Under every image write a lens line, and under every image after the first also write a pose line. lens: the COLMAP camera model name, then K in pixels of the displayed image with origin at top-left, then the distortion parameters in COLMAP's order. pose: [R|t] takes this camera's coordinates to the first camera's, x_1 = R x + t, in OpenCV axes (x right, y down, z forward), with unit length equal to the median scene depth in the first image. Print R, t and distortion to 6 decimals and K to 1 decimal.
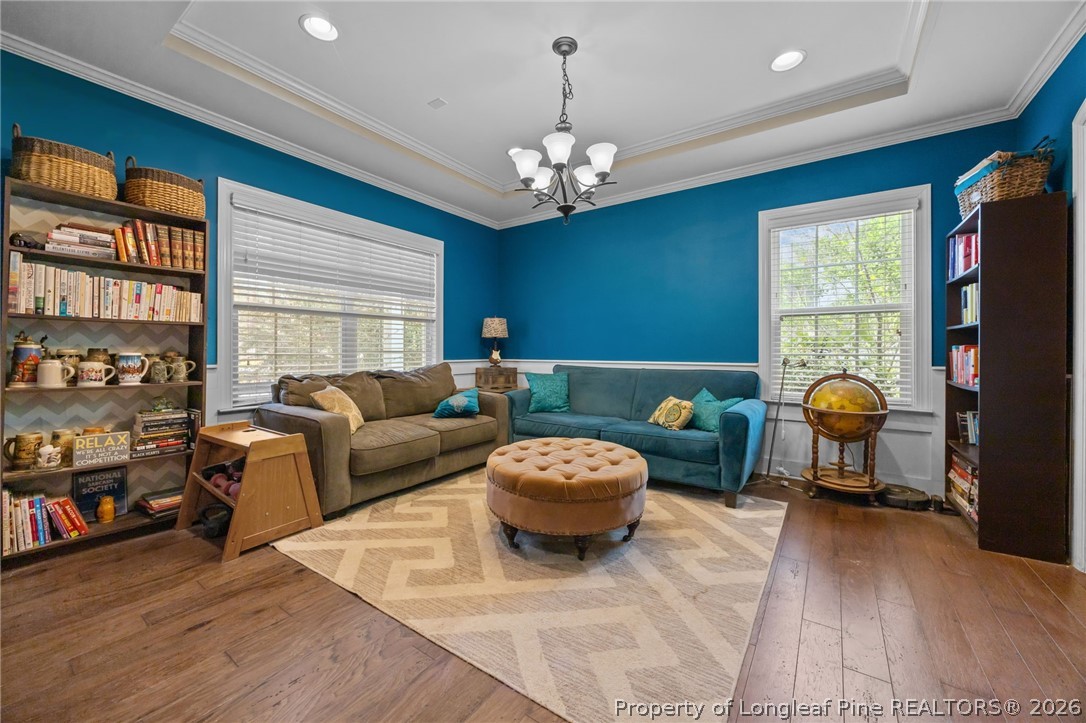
lens RADIAL K [[415.0, 0, 543.6], [0, 415.0, 360.1], [0, 0, 1]] dist [-0.000535, 0.000015]
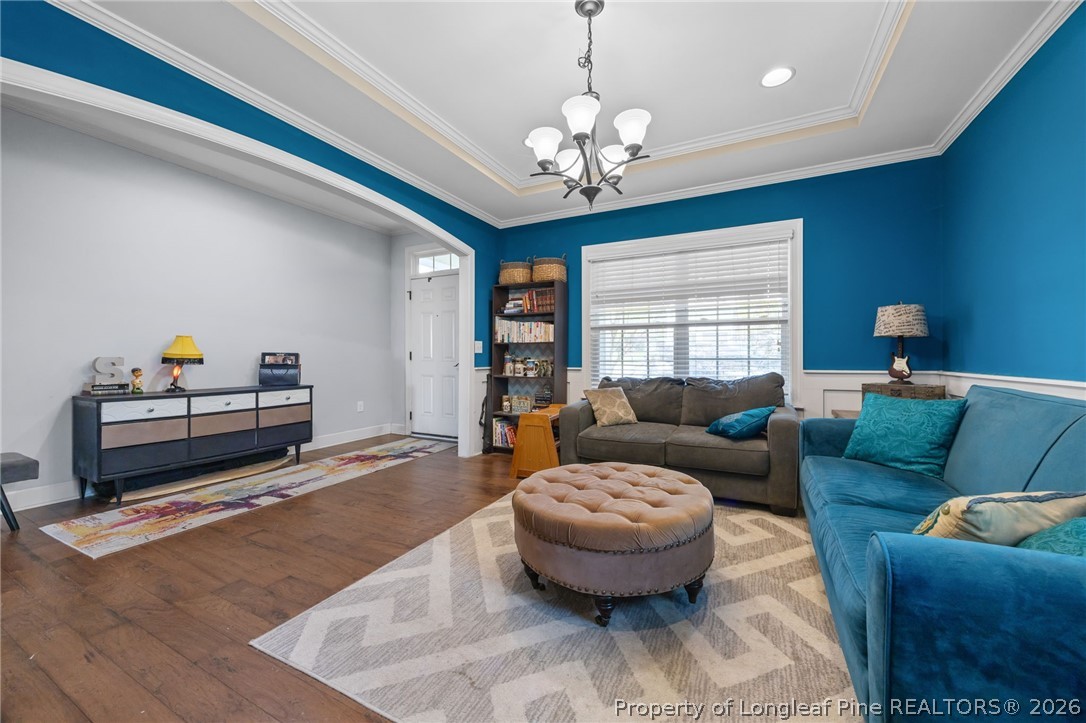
lens RADIAL K [[415.0, 0, 543.6], [0, 415.0, 360.1], [0, 0, 1]] dist [-0.000535, 0.000015]
pose [[0.129626, -0.000509, -0.991563, 0.874237], [-0.021098, 0.999772, -0.003271, -0.010223], [0.991338, 0.021344, 0.129586, 0.787476]]
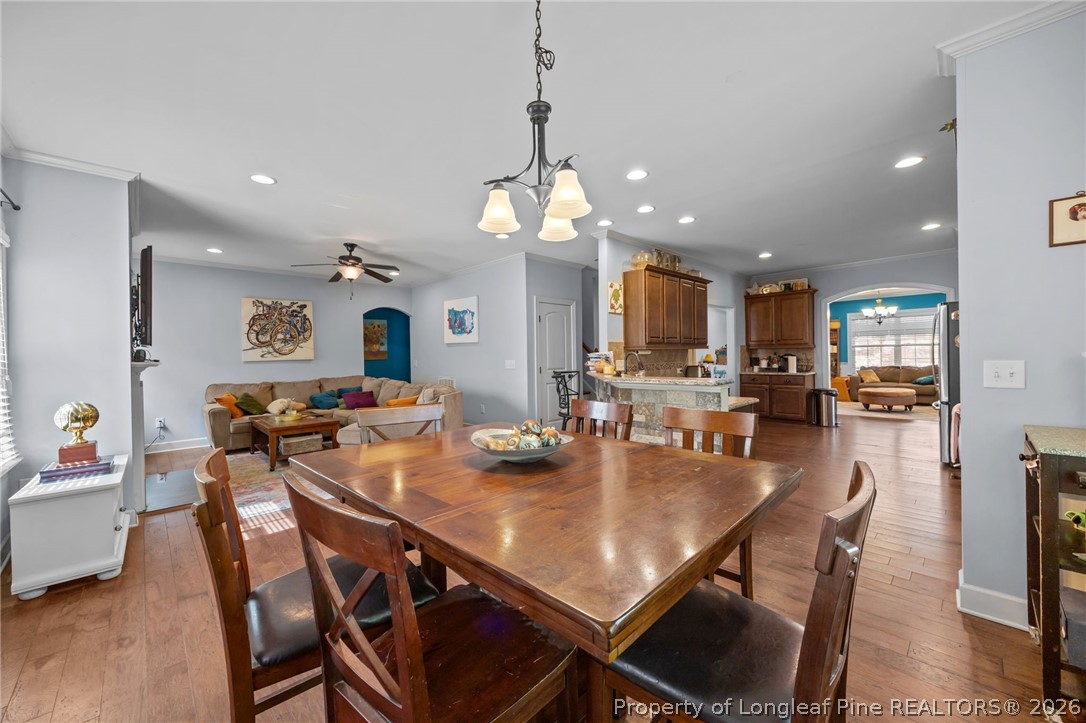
lens RADIAL K [[415.0, 0, 543.6], [0, 415.0, 360.1], [0, 0, 1]] dist [-0.000535, 0.000015]
pose [[-0.196396, 0.010613, -0.980467, 4.218137], [-0.003888, 0.999925, 0.011603, -0.053383], [0.980517, 0.006091, -0.196340, -1.197942]]
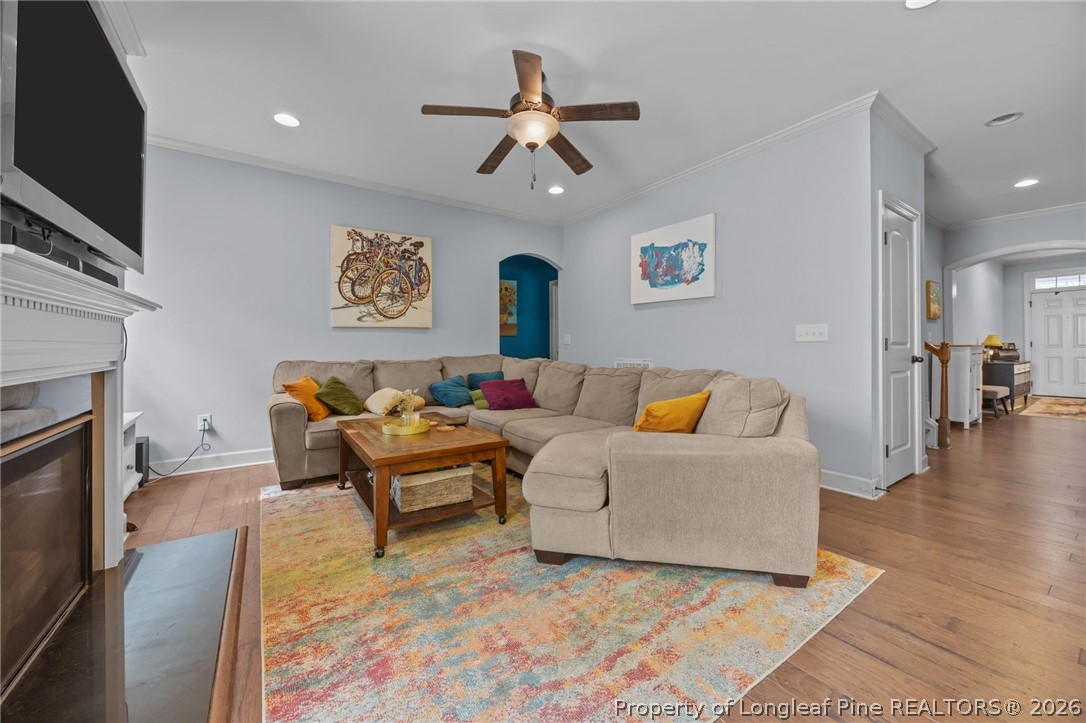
lens RADIAL K [[410.1, 0, 544.4], [0, 410.1, 347.9], [0, 0, 1]] dist [-0.001302, -0.000059]
pose [[-0.354705, -0.002400, -0.934975, 3.172023], [-0.017399, 0.999840, 0.004034, 0.063711], [0.934816, 0.017699, -0.354690, -2.279490]]
